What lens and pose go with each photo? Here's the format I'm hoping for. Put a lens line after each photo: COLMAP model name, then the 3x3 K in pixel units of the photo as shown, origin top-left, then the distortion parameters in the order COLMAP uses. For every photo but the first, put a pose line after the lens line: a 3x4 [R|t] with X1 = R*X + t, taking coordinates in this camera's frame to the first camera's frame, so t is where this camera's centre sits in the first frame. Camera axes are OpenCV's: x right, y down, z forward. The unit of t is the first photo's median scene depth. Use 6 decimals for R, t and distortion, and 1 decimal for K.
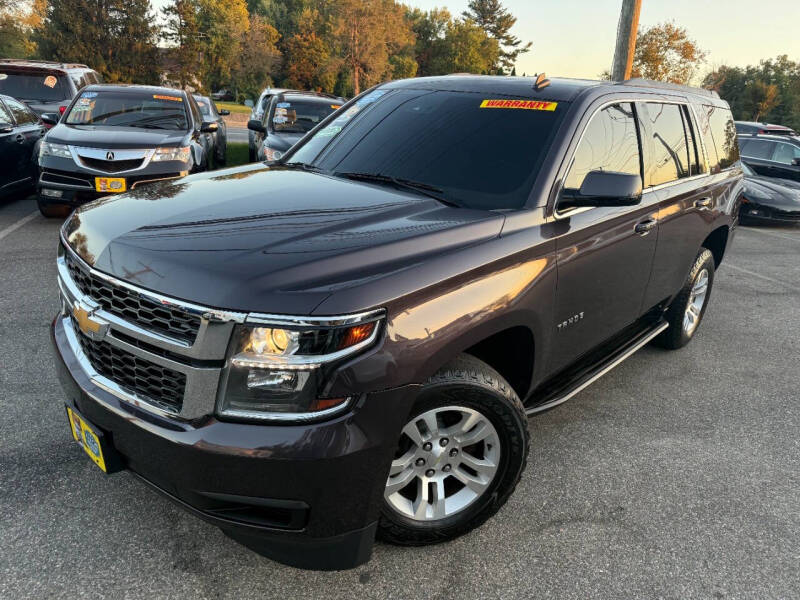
lens RADIAL K [[573.6, 0, 397.9], [0, 573.6, 299.5], [0, 0, 1]] dist [0.022766, -0.024639]
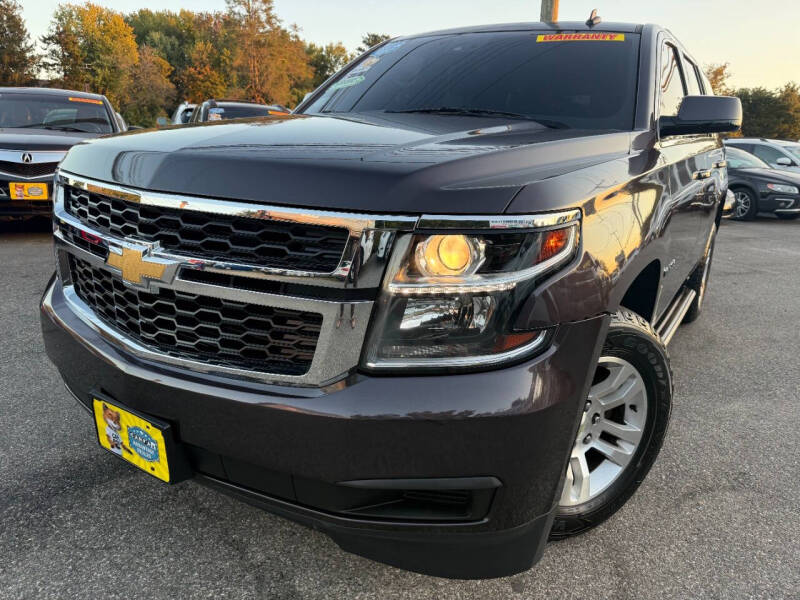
lens RADIAL K [[575.8, 0, 400.3], [0, 575.8, 300.7], [0, 0, 1]] dist [0.007366, -0.007854]
pose [[0.985006, -0.060232, 0.161663, -0.103687], [0.068605, 0.996549, -0.046718, 0.041221], [-0.158291, 0.057109, 0.985740, 0.077431]]
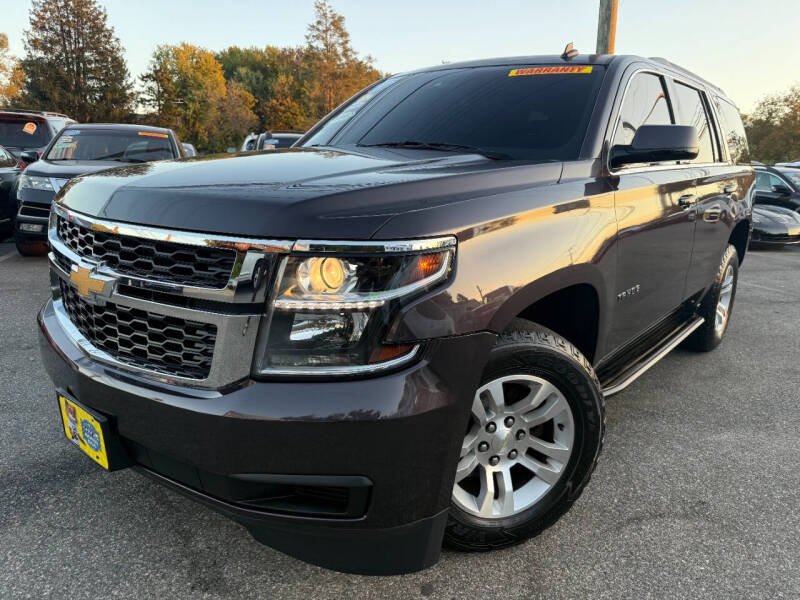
lens RADIAL K [[575.8, 0, 400.3], [0, 575.8, 300.7], [0, 0, 1]] dist [0.007366, -0.007854]
pose [[0.998551, -0.035698, 0.040260, -0.037413], [0.039371, 0.994749, -0.094467, 0.049230], [-0.036676, 0.095915, 0.994714, 0.047514]]
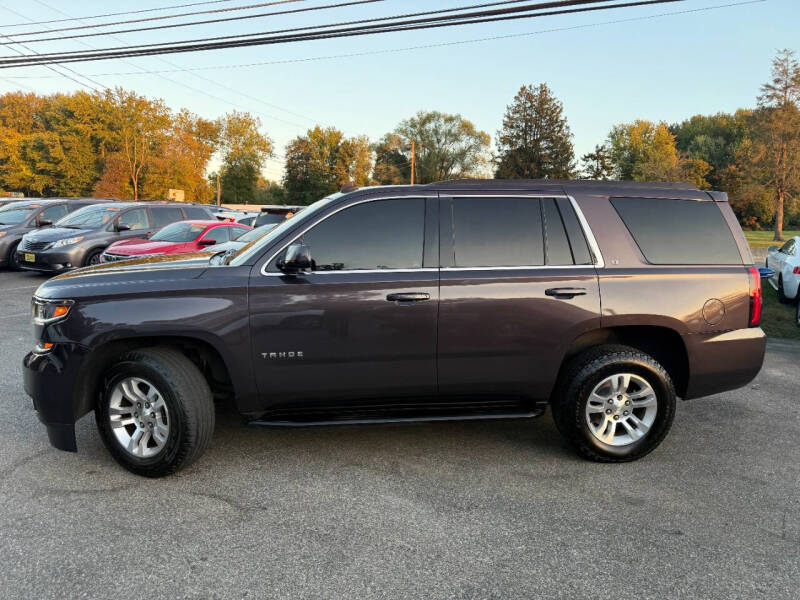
lens RADIAL K [[566.8, 0, 381.9], [0, 566.8, 311.5], [0, 0, 1]] dist [0.007465, -0.034490]
pose [[0.738835, 0.061627, -0.671062, 0.538243], [-0.194908, 0.972791, -0.125256, 0.023583], [0.645084, 0.223339, 0.730744, 0.068222]]
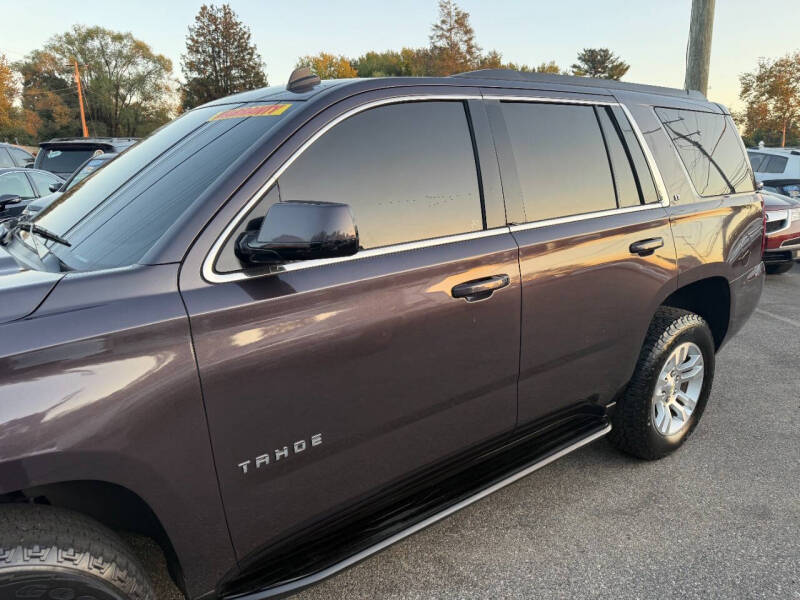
lens RADIAL K [[575.8, 0, 400.3], [0, 575.8, 300.7], [0, 0, 1]] dist [0.007366, -0.007854]
pose [[0.980002, -0.019049, -0.198072, 0.220740], [0.000375, 0.995583, -0.093889, -0.024684], [0.198985, 0.091937, 0.975681, 0.173622]]
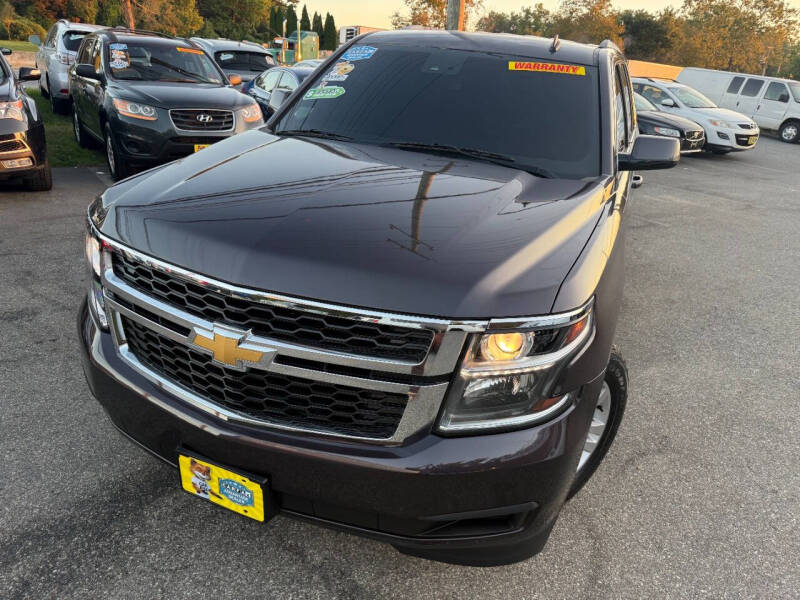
lens RADIAL K [[575.7, 0, 405.9], [0, 575.7, 300.4], [0, 0, 1]] dist [0.006221, -0.003708]
pose [[0.936497, -0.122954, 0.328413, -0.173349], [0.091868, 0.989830, 0.108613, -0.030142], [-0.338428, -0.071545, 0.938269, 0.049208]]
